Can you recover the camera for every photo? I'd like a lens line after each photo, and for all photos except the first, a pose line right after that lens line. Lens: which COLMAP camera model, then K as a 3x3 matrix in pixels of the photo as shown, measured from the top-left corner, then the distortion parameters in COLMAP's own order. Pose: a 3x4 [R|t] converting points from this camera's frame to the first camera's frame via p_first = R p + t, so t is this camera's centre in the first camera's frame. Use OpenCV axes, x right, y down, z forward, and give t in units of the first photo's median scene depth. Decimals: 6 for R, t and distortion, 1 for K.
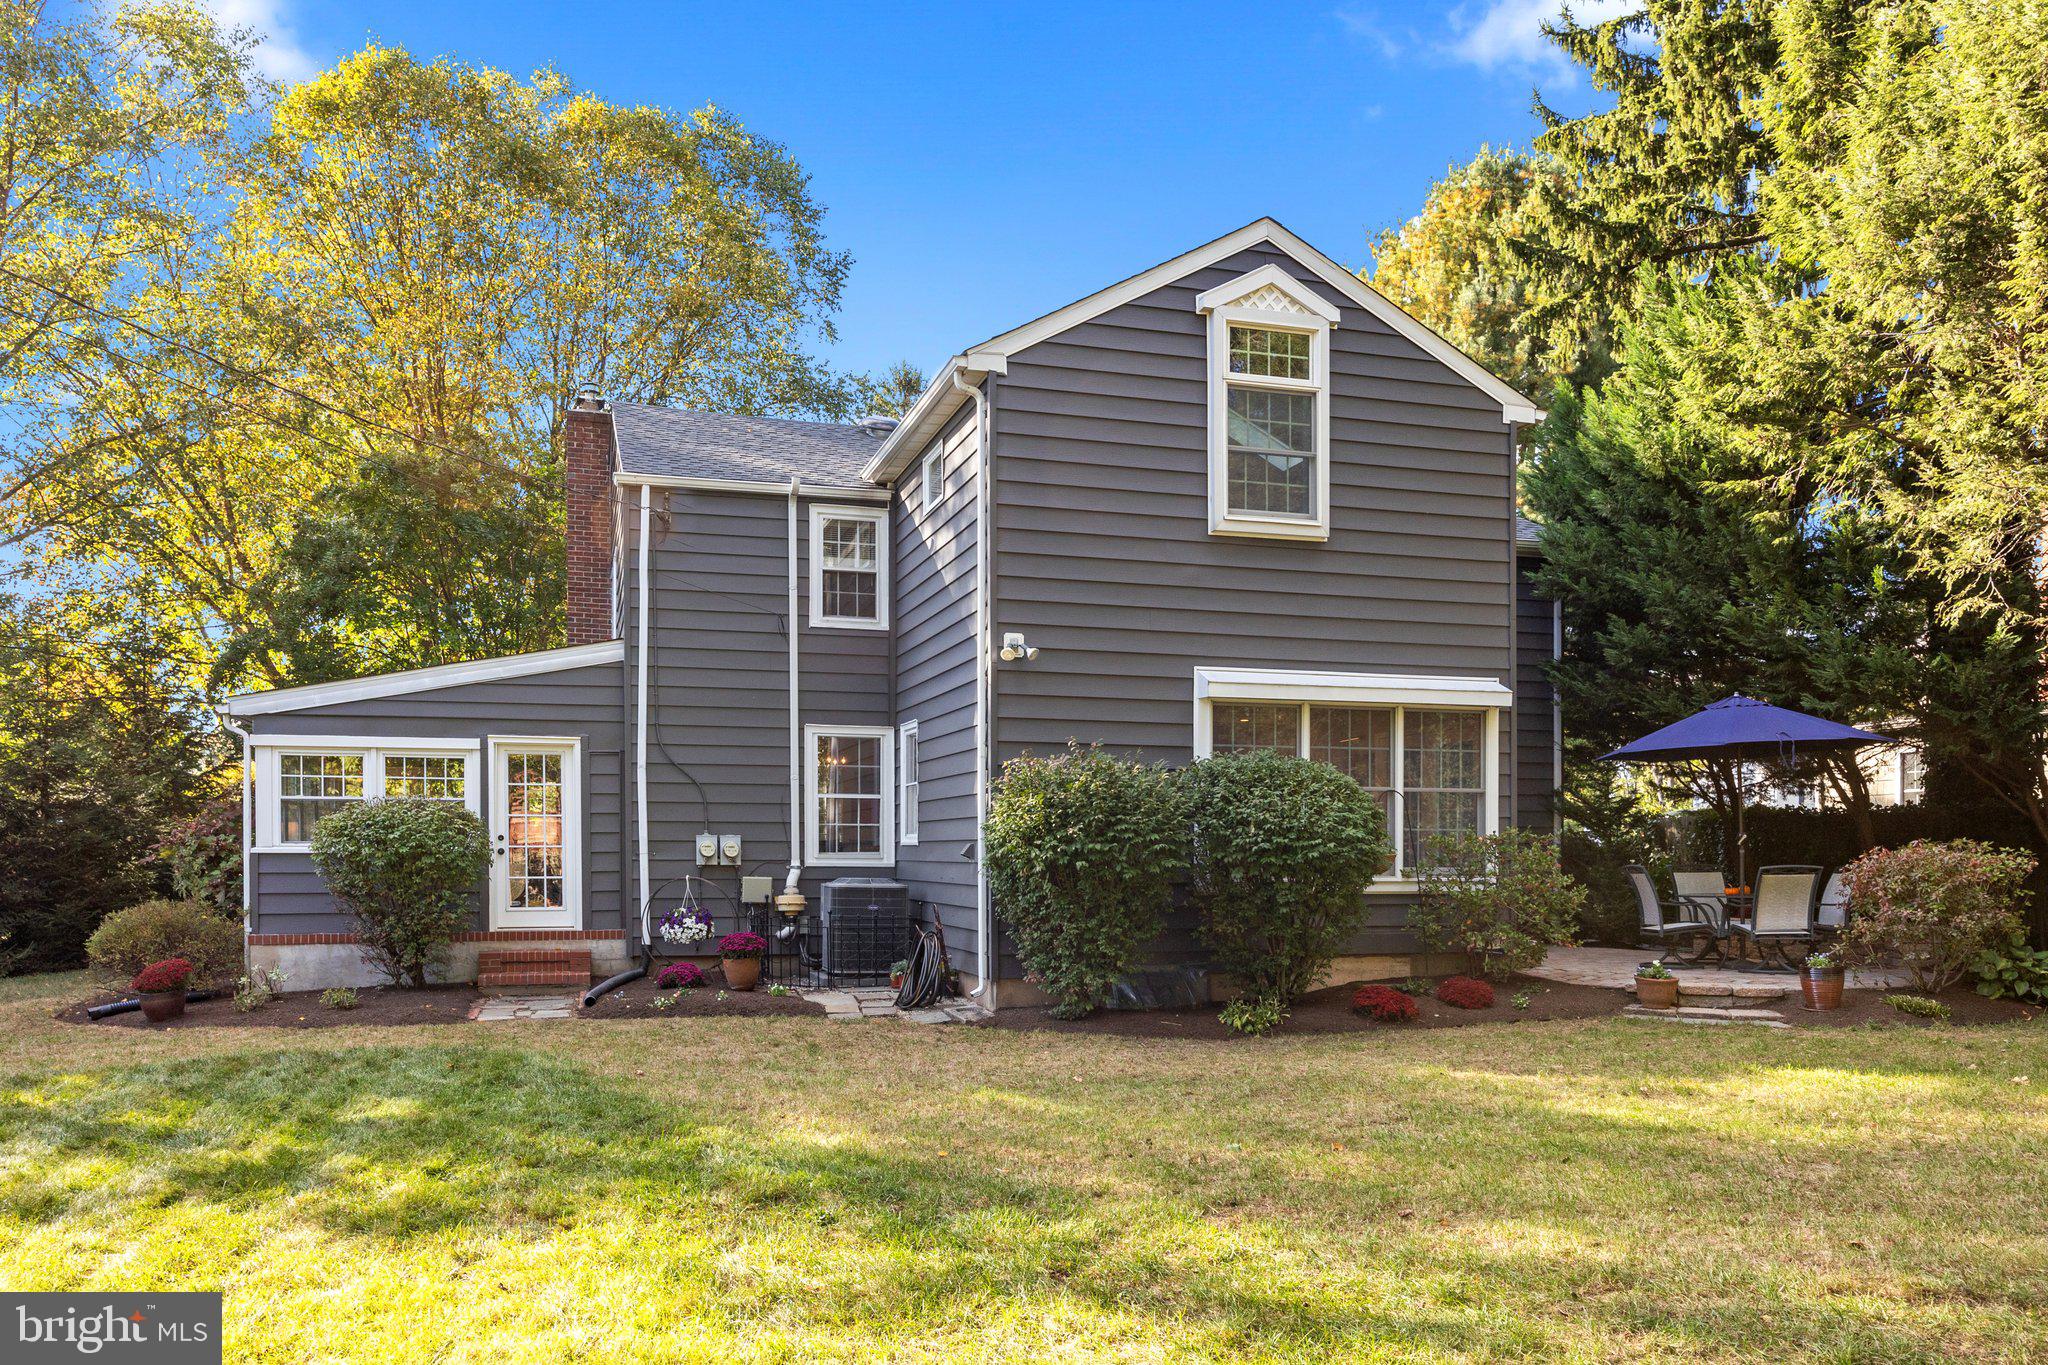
lens RADIAL K [[1480.7, 0, 1025.2], [0, 1480.7, 775.4], [0, 0, 1]] dist [-0.005254, -0.000501]
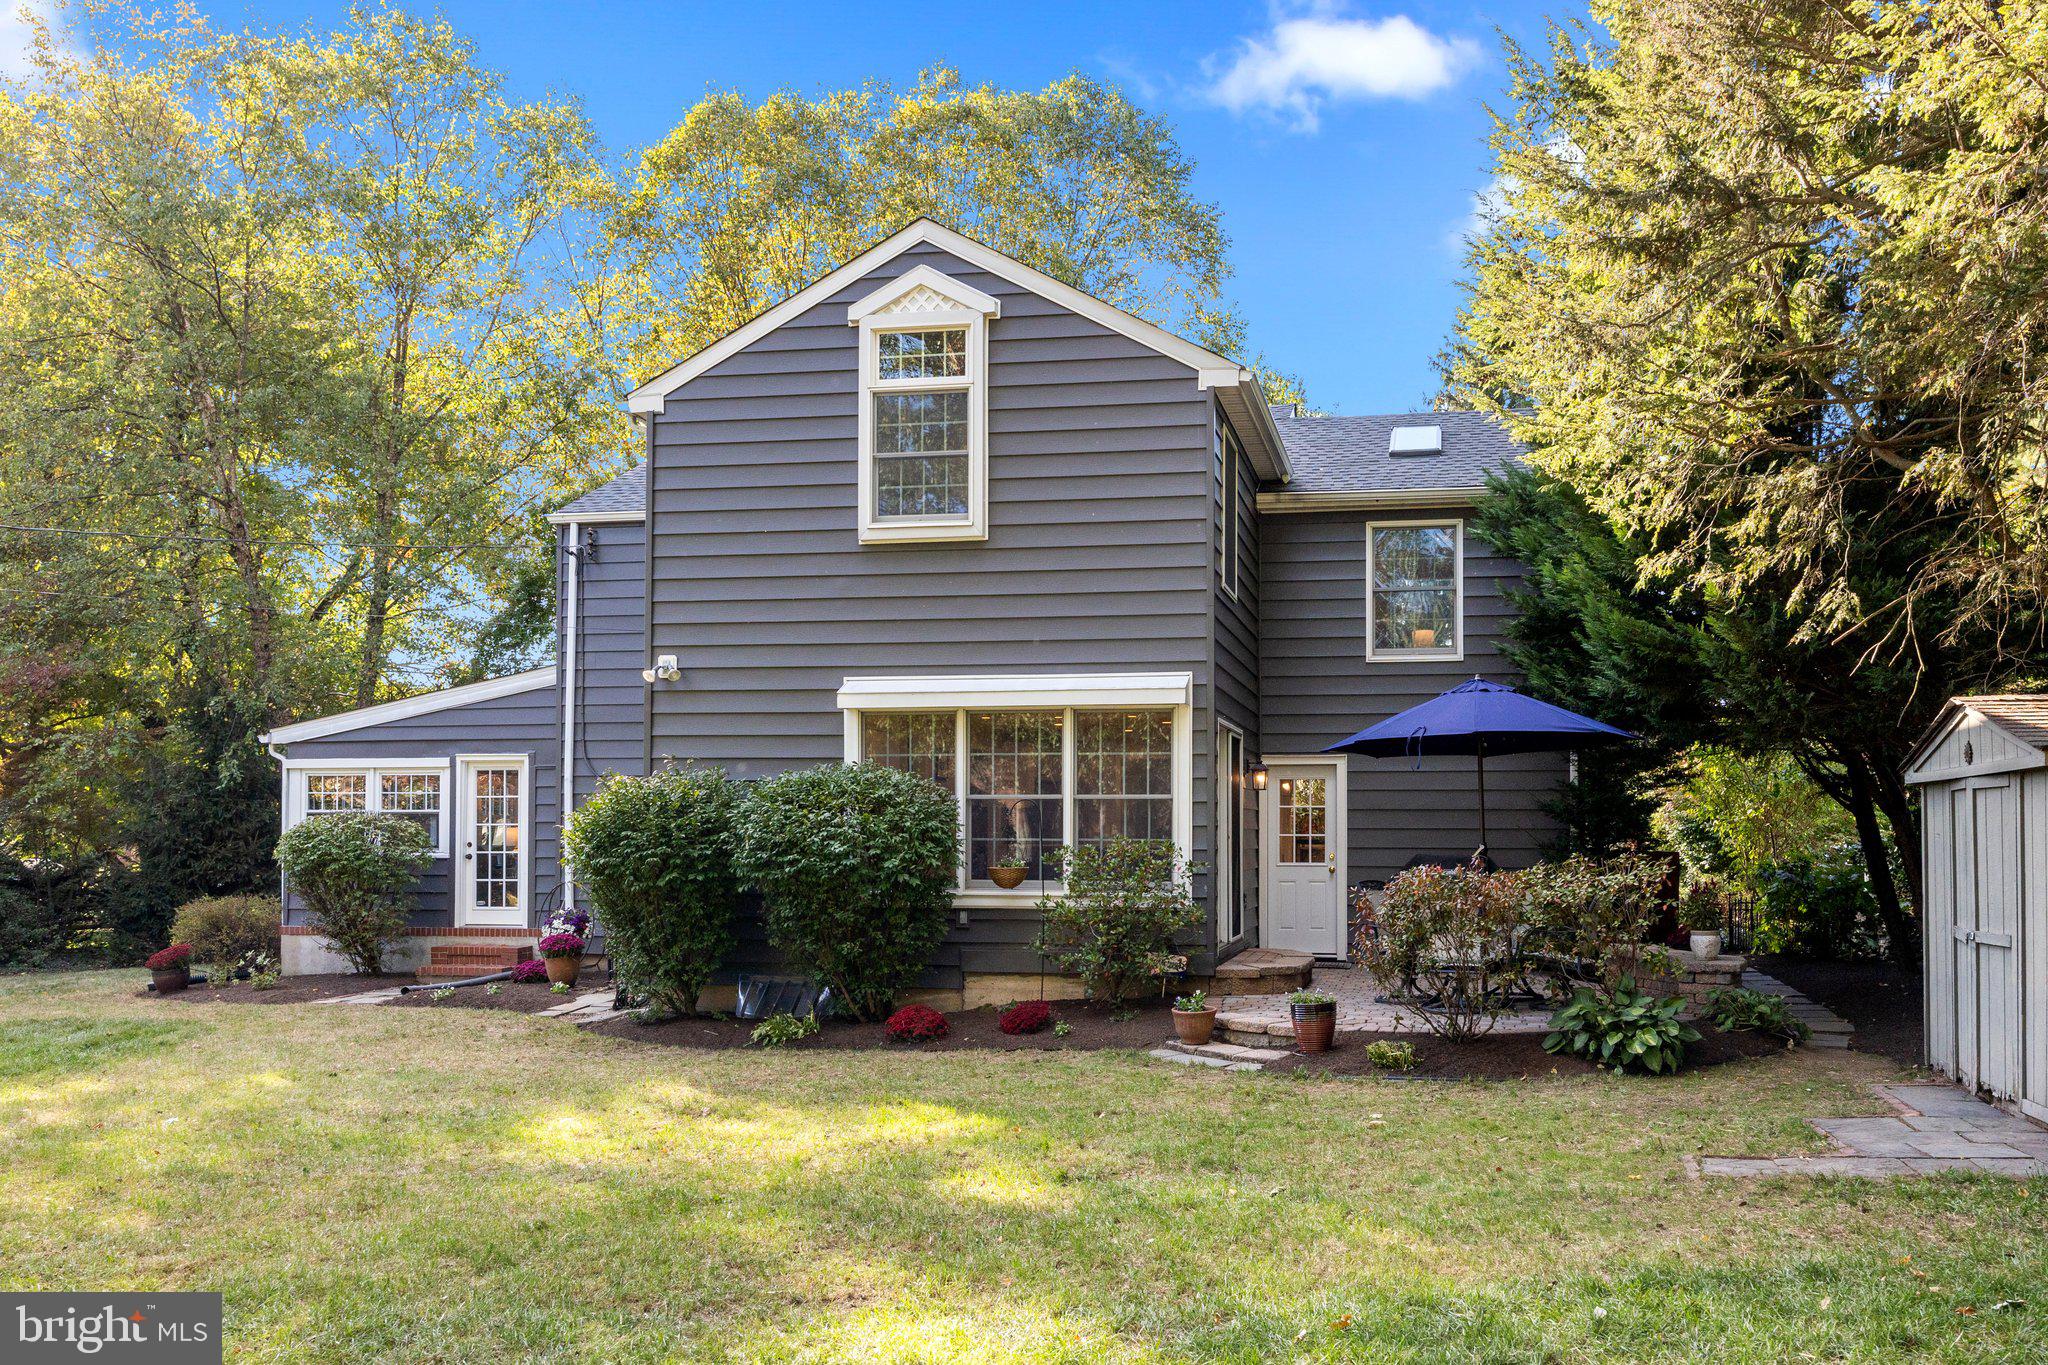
lens RADIAL K [[1689.6, 0, 1025.3], [0, 1689.6, 687.8], [0, 0, 1]] dist [0.001807, 0.002126]
pose [[0.896204, -0.039322, -0.441896, 0.710814], [0.021938, 0.998774, -0.044384, -0.012901], [0.443100, 0.030083, 0.895967, 0.031566]]
